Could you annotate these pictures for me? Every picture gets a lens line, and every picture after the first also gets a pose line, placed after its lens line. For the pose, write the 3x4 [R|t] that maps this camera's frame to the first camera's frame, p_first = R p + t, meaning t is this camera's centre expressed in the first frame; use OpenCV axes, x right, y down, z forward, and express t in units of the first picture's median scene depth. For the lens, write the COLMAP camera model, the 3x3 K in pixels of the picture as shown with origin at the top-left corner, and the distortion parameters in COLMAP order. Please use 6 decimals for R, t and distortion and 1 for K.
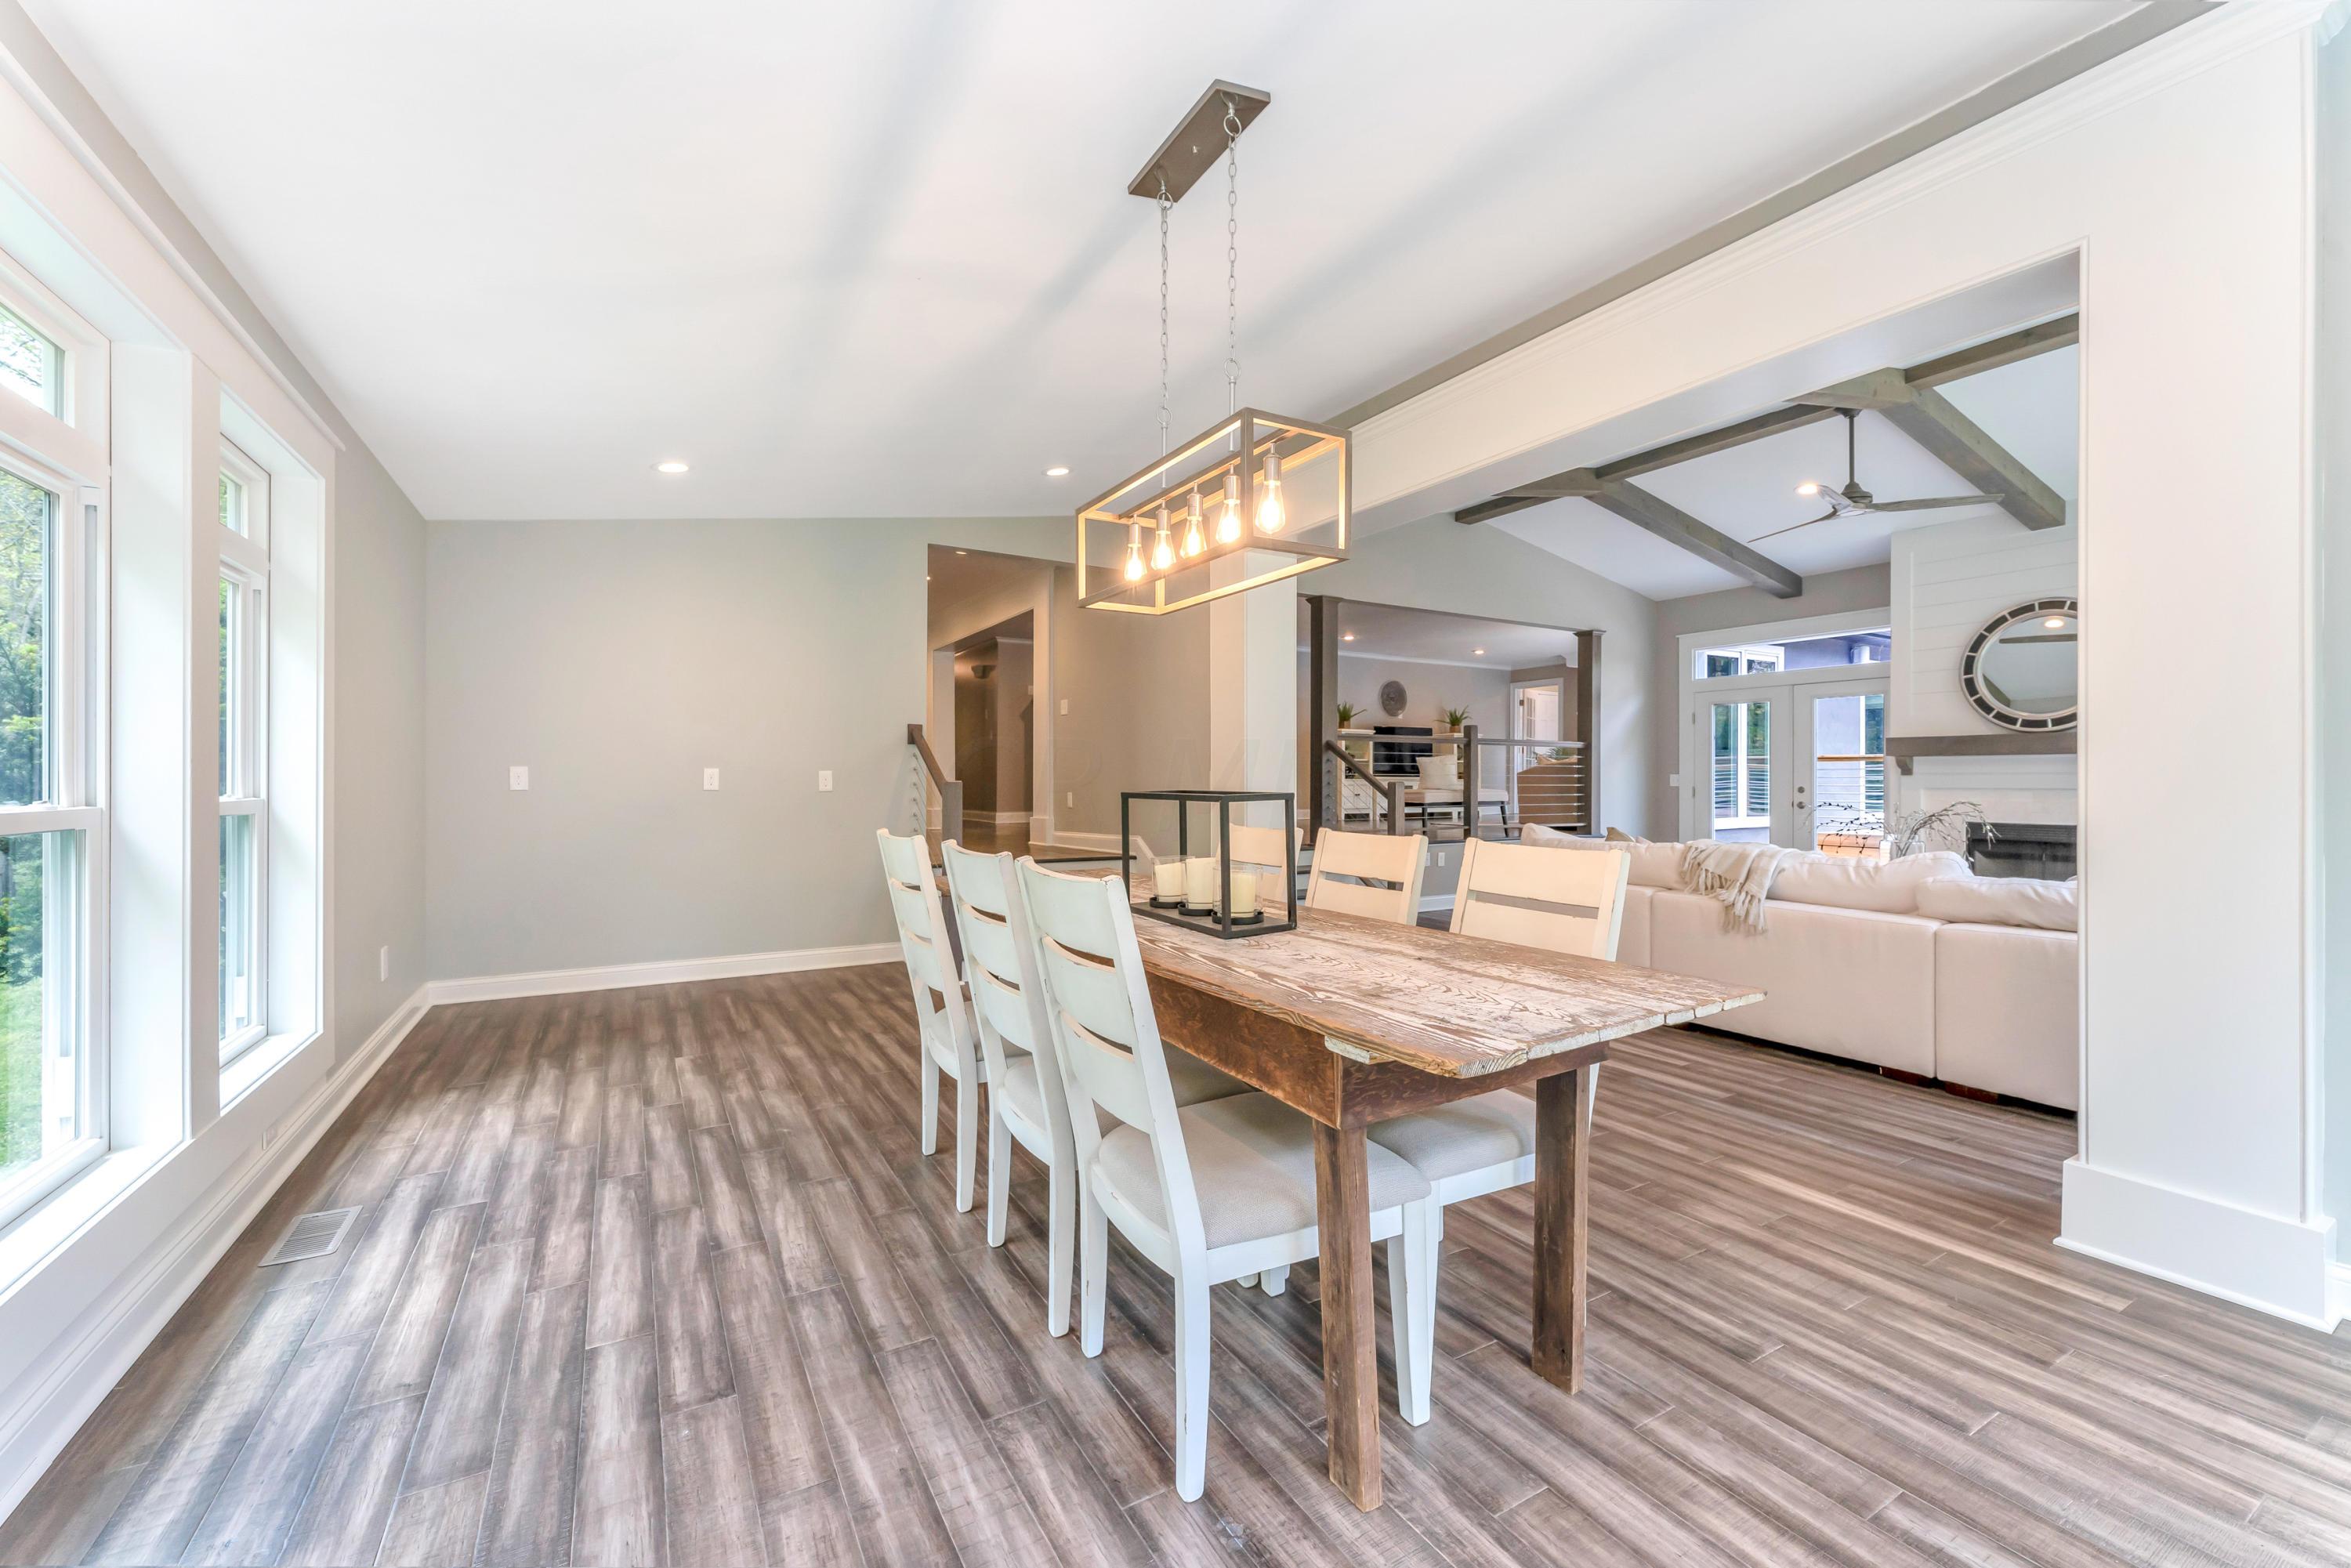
lens RADIAL K [[968.9, 0, 1175.0], [0, 968.9, 776.7], [0, 0, 1]] dist [-0.003954, -0.000682]
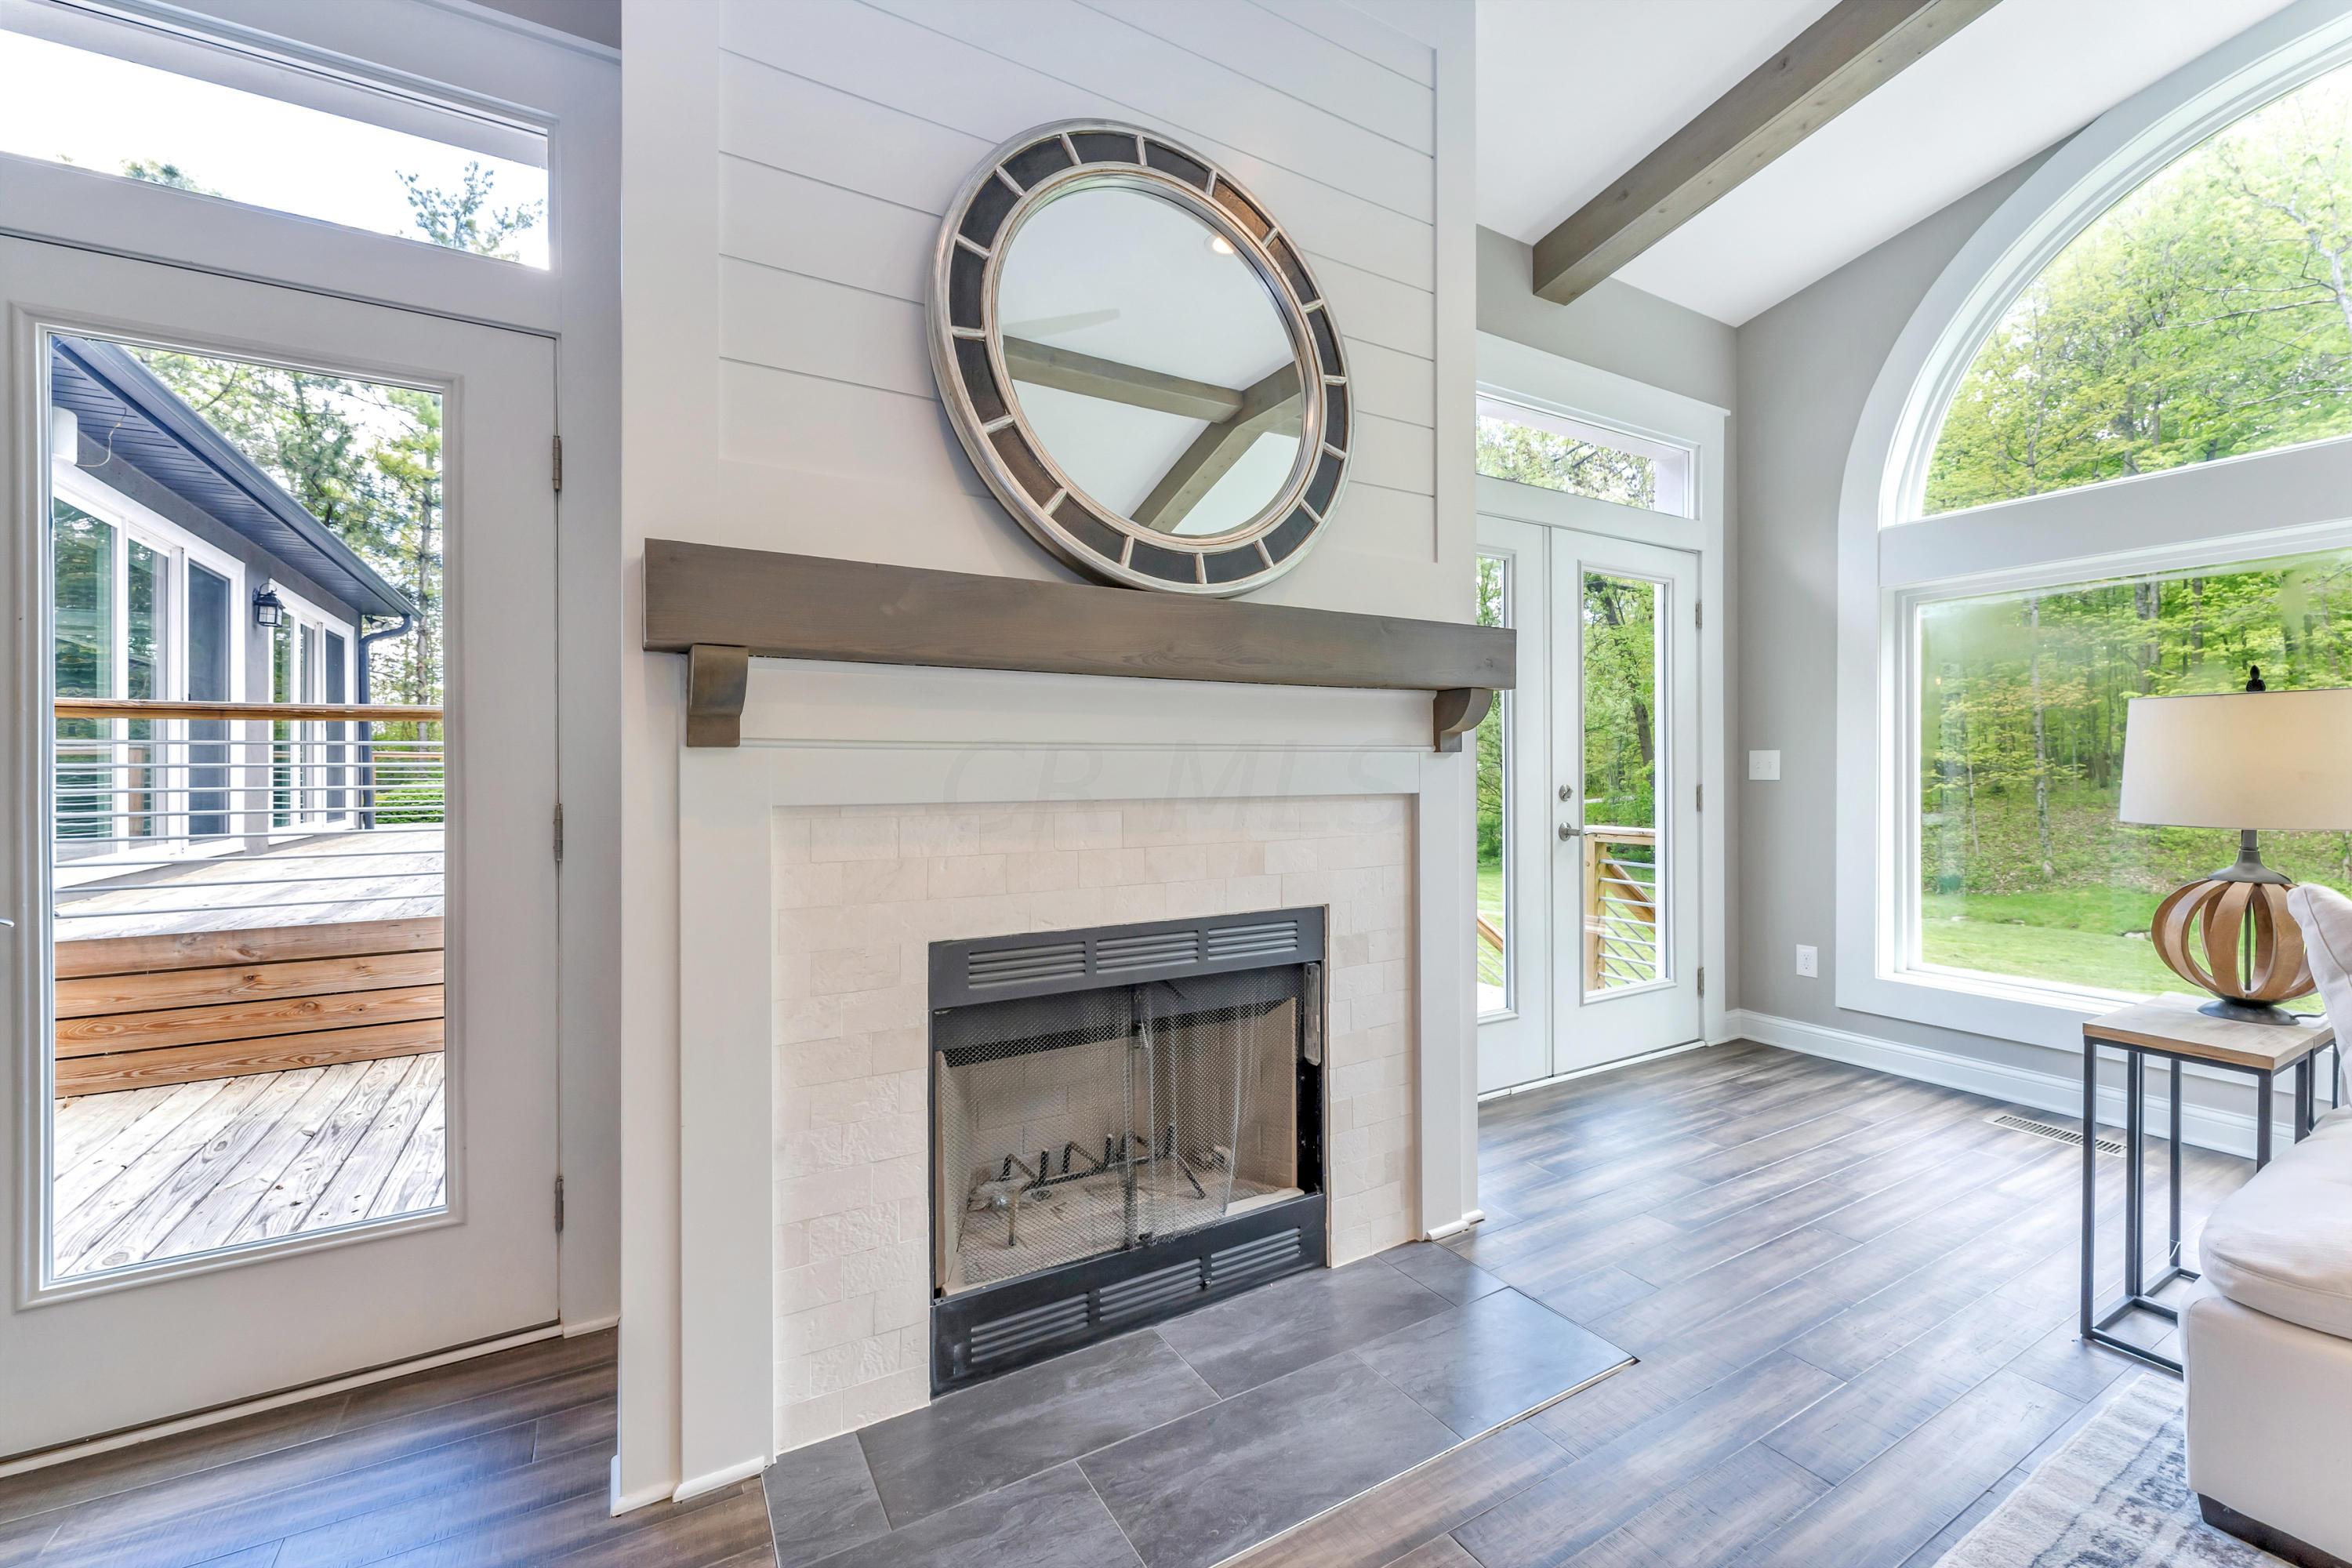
lens RADIAL K [[969.3, 0, 1176.9], [0, 969.3, 776.5], [0, 0, 1]] dist [-0.003954, -0.000682]
pose [[-0.014052, -0.003157, 0.999896, 0.581487], [0.003584, 0.999988, 0.003208, 0.004615], [-0.999895, 0.003629, -0.014041, 0.949952]]
